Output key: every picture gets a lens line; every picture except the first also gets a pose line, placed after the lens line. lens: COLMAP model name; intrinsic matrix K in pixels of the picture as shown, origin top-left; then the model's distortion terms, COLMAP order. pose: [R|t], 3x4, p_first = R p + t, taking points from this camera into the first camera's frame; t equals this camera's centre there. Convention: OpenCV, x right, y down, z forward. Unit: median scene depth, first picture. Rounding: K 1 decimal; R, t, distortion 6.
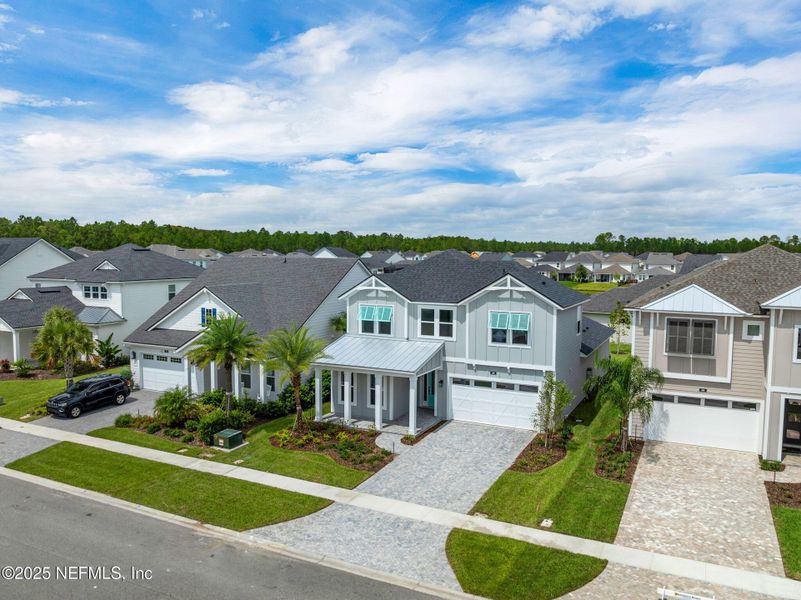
lens RADIAL K [[657.7, 0, 324.2], [0, 657.7, 244.4], [0, 0, 1]] dist [-0.010035, -0.012094]
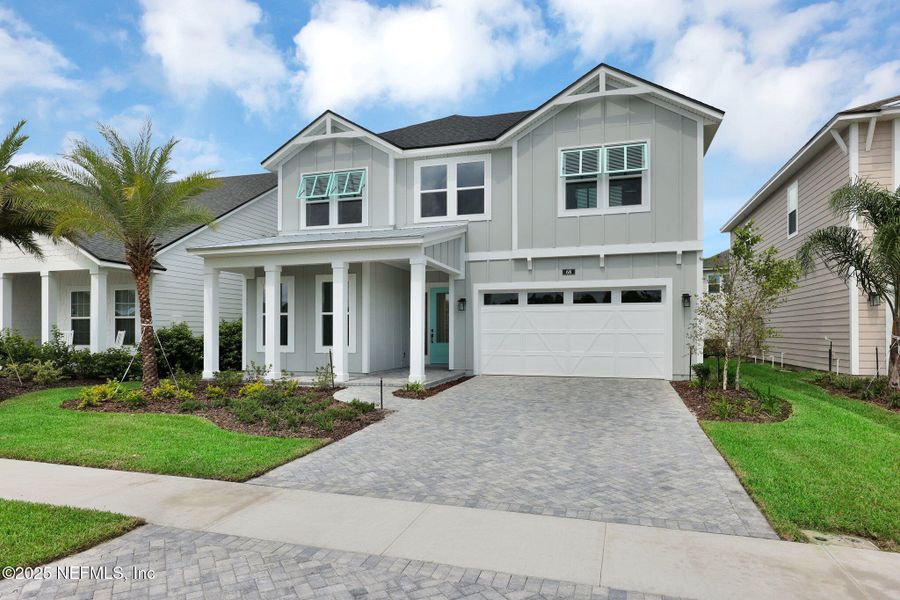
lens RADIAL K [[603.9, 0, 392.8], [0, 603.9, 329.6], [0, 0, 1]] dist [-0.001761, 0.001222]
pose [[0.983758, -0.001449, 0.179495, 0.044909], [-0.000821, 0.999921, 0.012571, 0.246012], [-0.179499, -0.012514, 0.983678, 0.598823]]
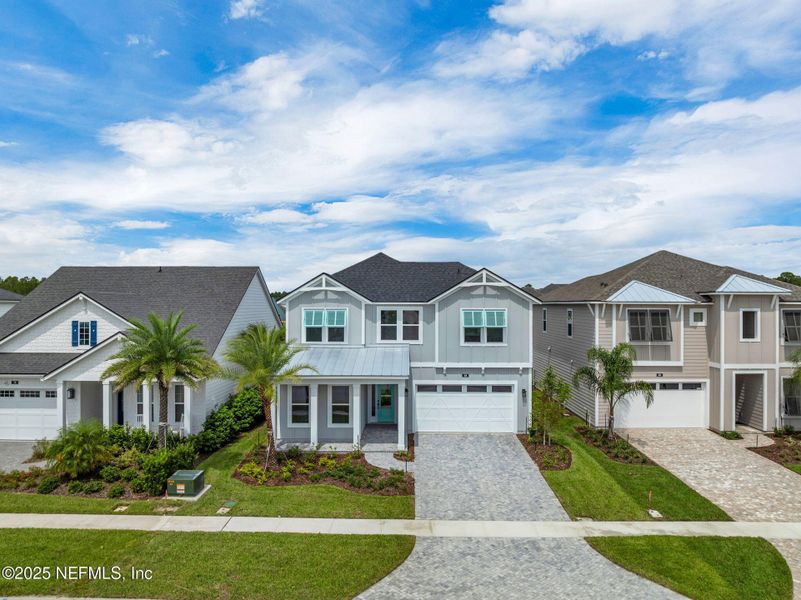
lens RADIAL K [[621.1, 0, 394.5], [0, 621.1, 302.4], [0, 0, 1]] dist [-0.038391, 0.005556]
pose [[0.878236, 0.001409, 0.478226, -0.257087], [-0.005506, 0.999959, 0.007165, 0.091823], [-0.478196, -0.008925, 0.878208, 0.301075]]
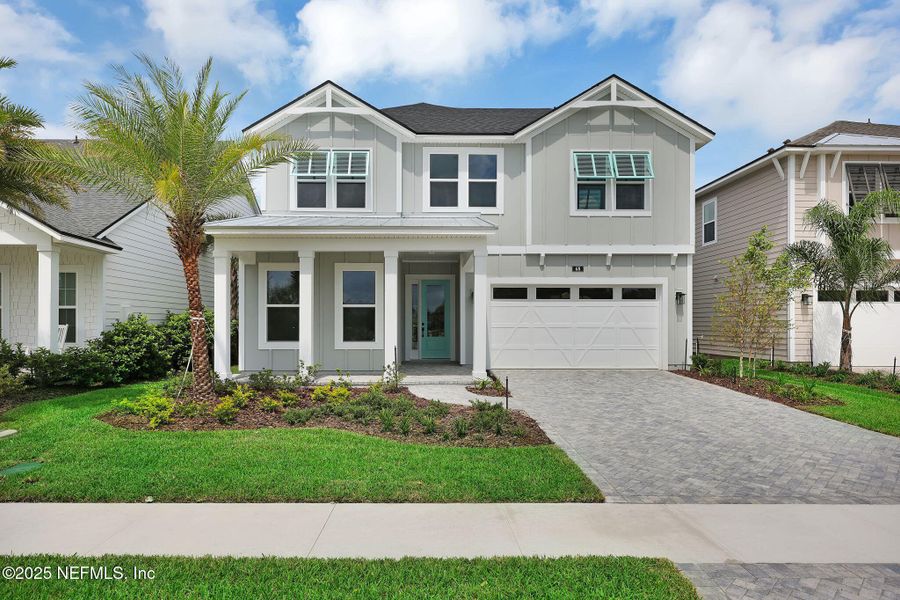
lens RADIAL K [[605.1, 0, 443.3], [0, 605.1, 326.3], [0, 0, 1]] dist [0.001531, 0.000758]
pose [[0.852694, -0.003967, 0.522395, -0.092883], [-0.007046, 0.999793, 0.019093, 0.245125], [-0.522363, -0.019961, 0.852490, 0.674291]]
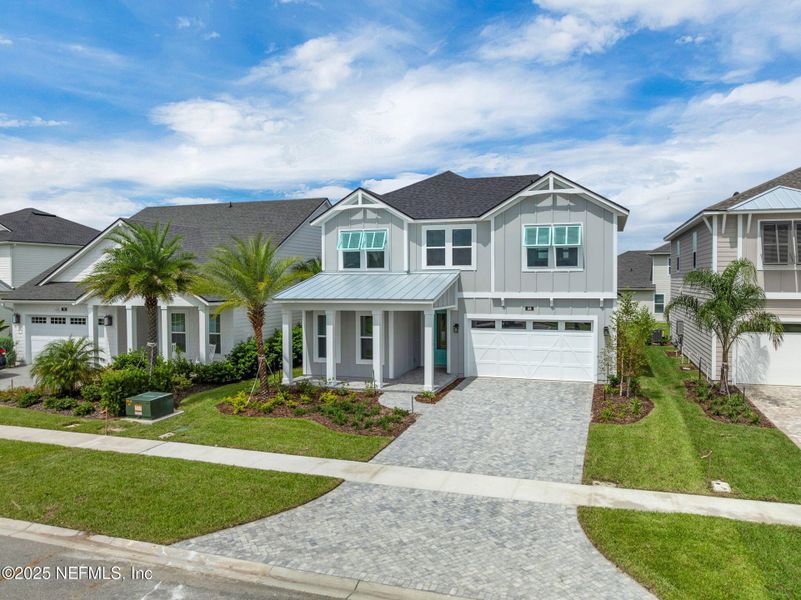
lens RADIAL K [[629.3, 0, 375.4], [0, 629.3, 291.9], [0, 0, 1]] dist [-0.032940, -0.000480]
pose [[0.983202, -0.008447, 0.182325, -0.040989], [0.002931, 0.999530, 0.030504, 0.162705], [-0.182497, -0.029458, 0.982765, 0.359906]]
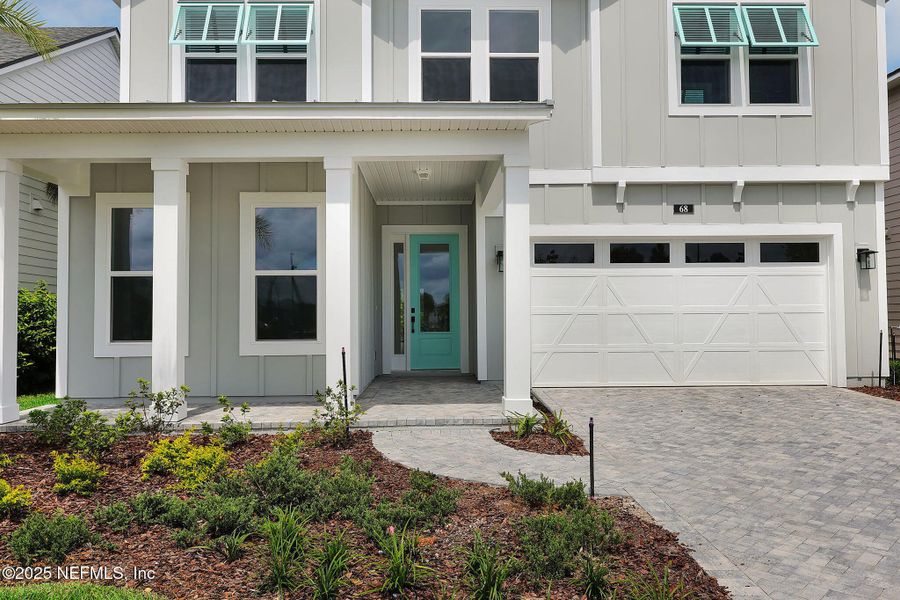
lens RADIAL K [[774.4, 0, 460.2], [0, 774.4, 297.9], [0, 0, 1]] dist [-0.003479, -0.001170]
pose [[0.847837, 0.005662, 0.530226, -0.015511], [0.001390, 0.999916, -0.012900, 0.252758], [-0.530255, 0.011674, 0.847758, 0.794877]]
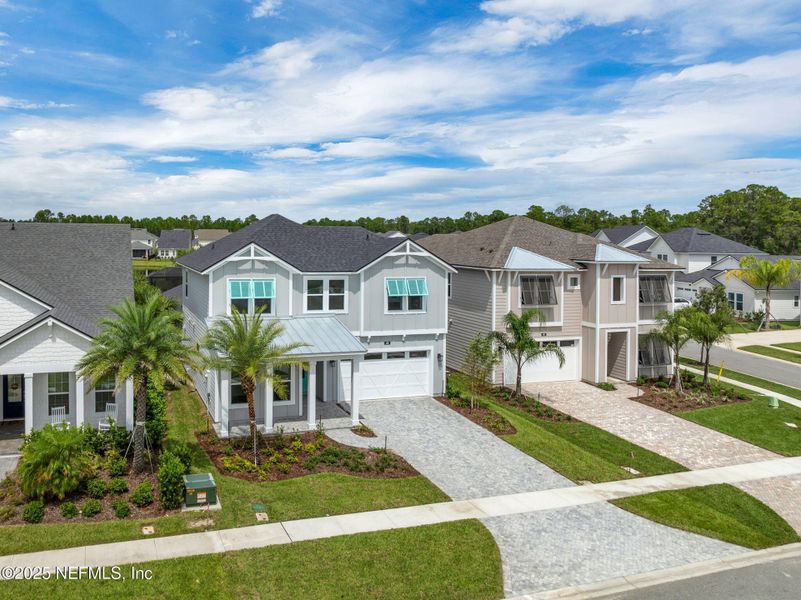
lens RADIAL K [[657.7, 0, 324.2], [0, 657.7, 244.4], [0, 0, 1]] dist [-0.010035, -0.012094]
pose [[0.670745, -0.005929, 0.741665, -0.520891], [-0.020105, 0.999455, 0.026172, 0.033900], [-0.741416, -0.032466, 0.670260, 0.467088]]
